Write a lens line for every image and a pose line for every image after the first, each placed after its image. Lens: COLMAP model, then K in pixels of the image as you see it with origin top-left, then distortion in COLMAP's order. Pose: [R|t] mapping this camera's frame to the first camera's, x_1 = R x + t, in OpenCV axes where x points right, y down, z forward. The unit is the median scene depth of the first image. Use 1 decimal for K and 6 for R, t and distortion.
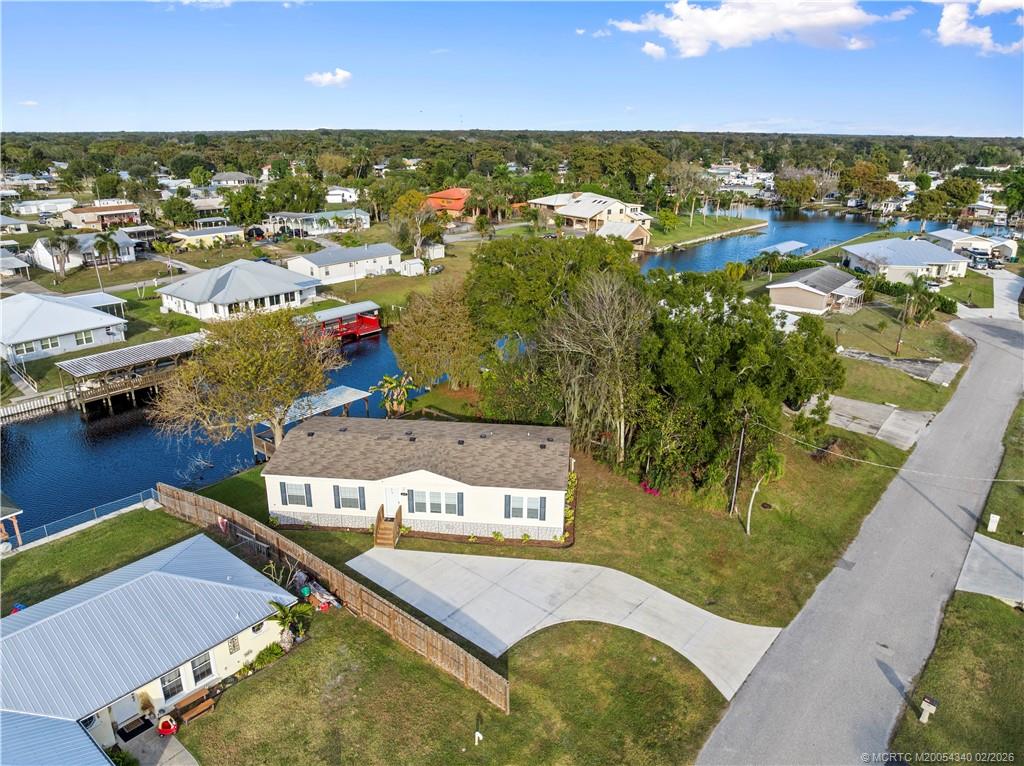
lens RADIAL K [[721.7, 0, 516.4], [0, 721.7, 380.9], [0, 0, 1]] dist [-0.035586, -0.000560]
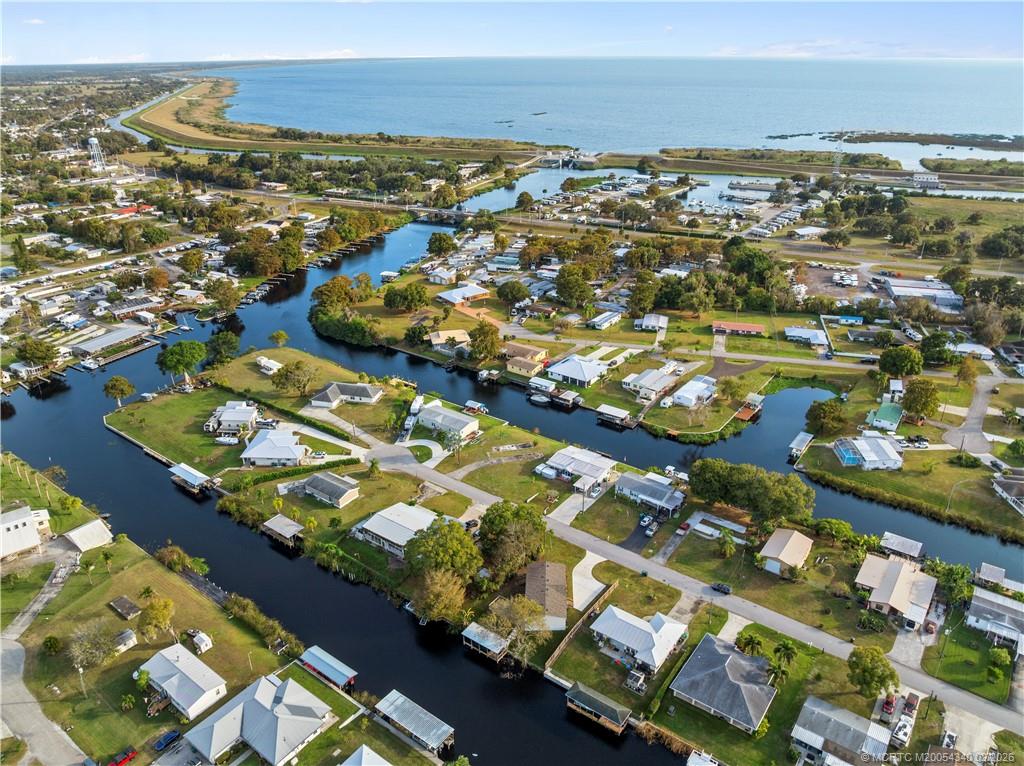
lens RADIAL K [[701.8, 0, 489.1], [0, 701.8, 384.2], [0, 0, 1]] dist [-0.036789, -0.000734]
pose [[-0.013331, -0.433764, 0.900928, -3.443329], [0.359469, 0.838692, 0.409118, -2.810602], [-0.933062, 0.329310, 0.144744, 0.499138]]
